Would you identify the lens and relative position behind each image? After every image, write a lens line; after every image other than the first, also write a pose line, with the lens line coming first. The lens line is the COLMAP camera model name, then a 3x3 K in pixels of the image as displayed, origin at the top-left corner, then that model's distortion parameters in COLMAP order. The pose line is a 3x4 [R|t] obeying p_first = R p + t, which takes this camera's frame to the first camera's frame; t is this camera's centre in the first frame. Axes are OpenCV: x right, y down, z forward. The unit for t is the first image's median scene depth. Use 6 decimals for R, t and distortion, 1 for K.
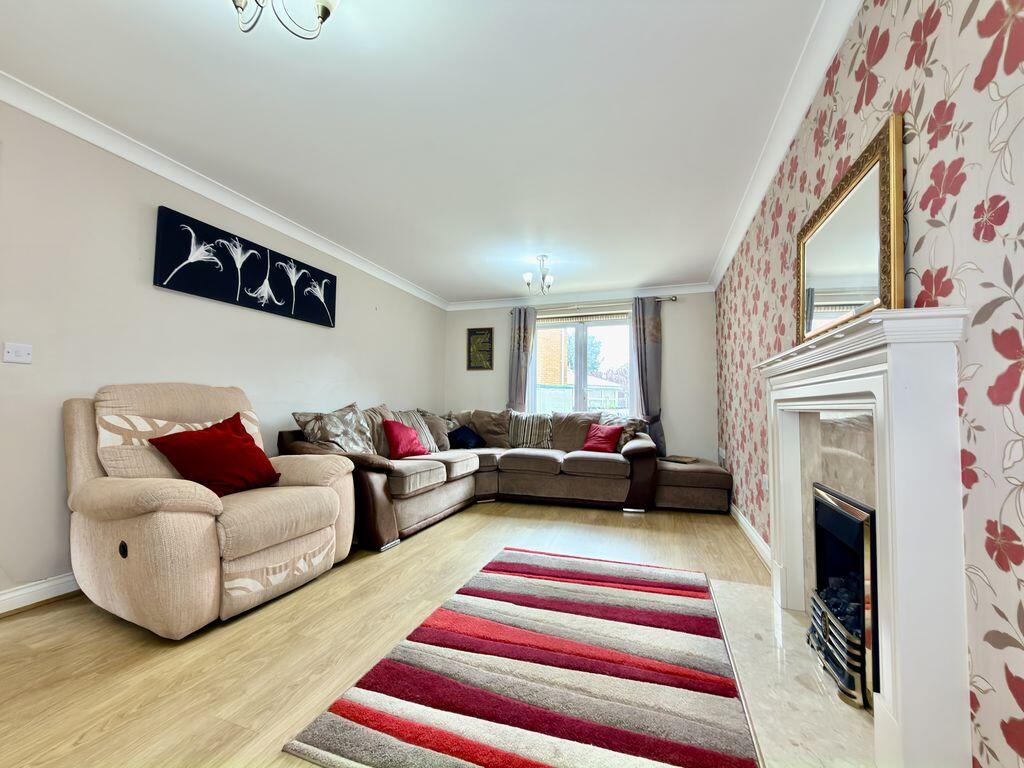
lens RADIAL K [[408.5, 0, 513.8], [0, 408.5, 385.6], [0, 0, 1]] dist [-0.001618, 0.000348]
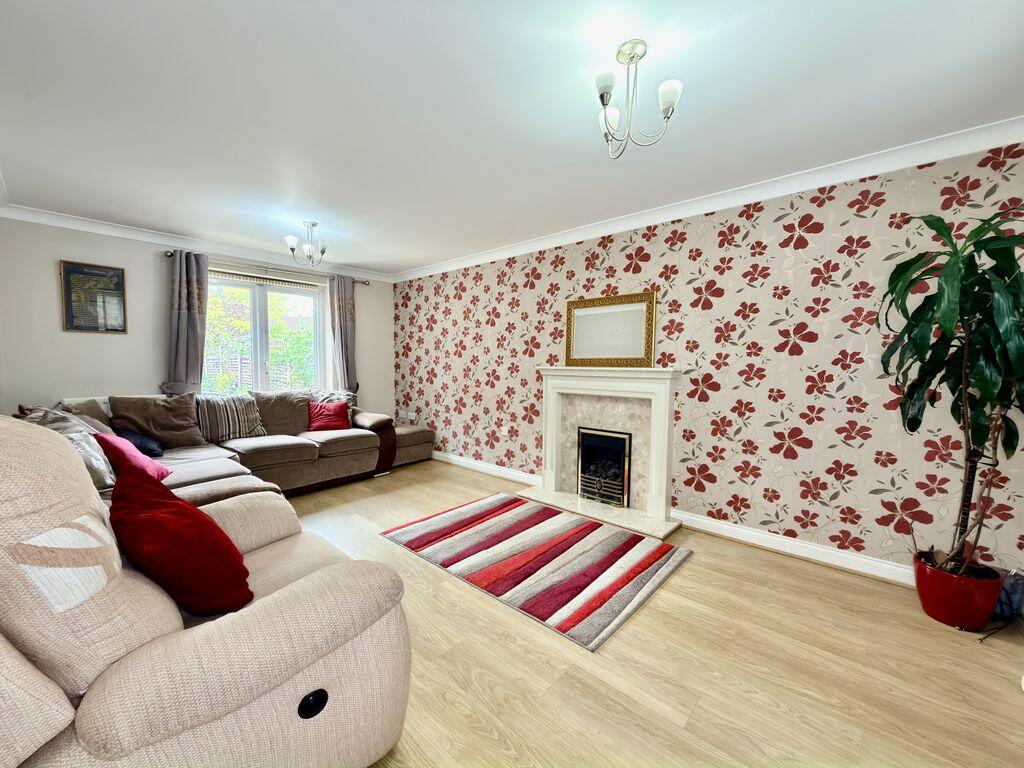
lens RADIAL K [[408.5, 0, 513.8], [0, 408.5, 385.6], [0, 0, 1]] dist [-0.001618, 0.000348]
pose [[0.387112, -0.059854, 0.920088, -0.761936], [-0.051801, 0.994903, 0.086515, -0.081492], [-0.920576, -0.081153, 0.382038, 0.289340]]
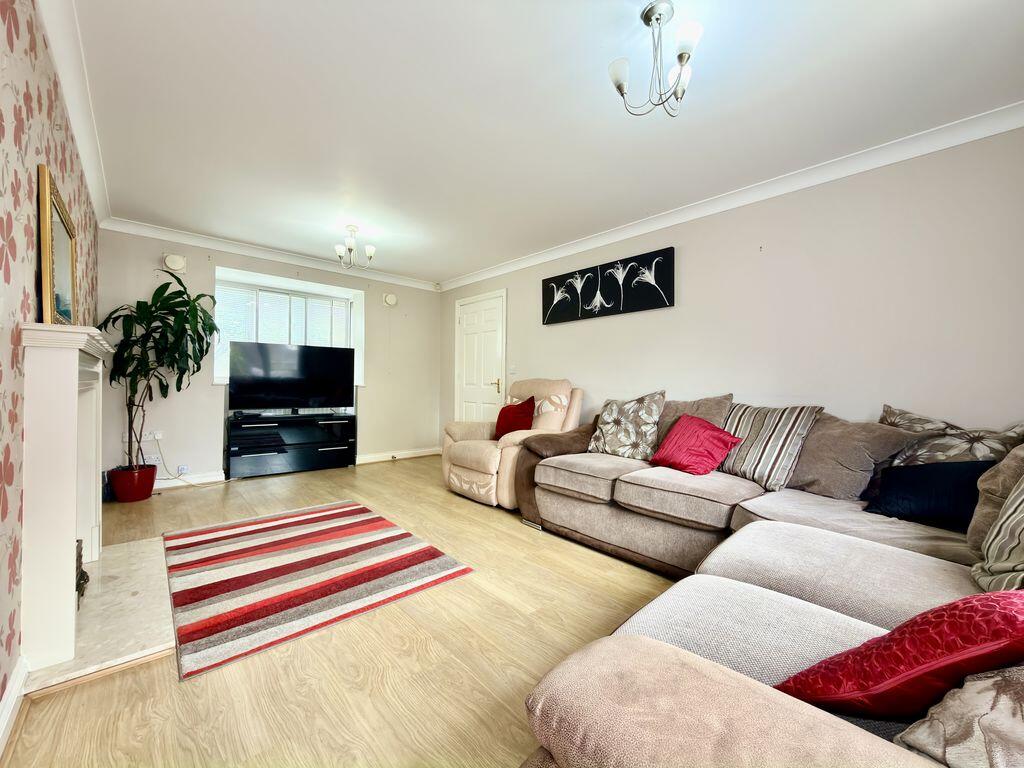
lens RADIAL K [[408.5, 0, 513.8], [0, 408.5, 385.6], [0, 0, 1]] dist [-0.001618, 0.000348]
pose [[-0.471808, -0.013036, -0.881605, 0.609899], [0.027742, 0.999176, -0.029621, 0.057013], [0.881265, -0.038432, -0.471058, 1.363079]]
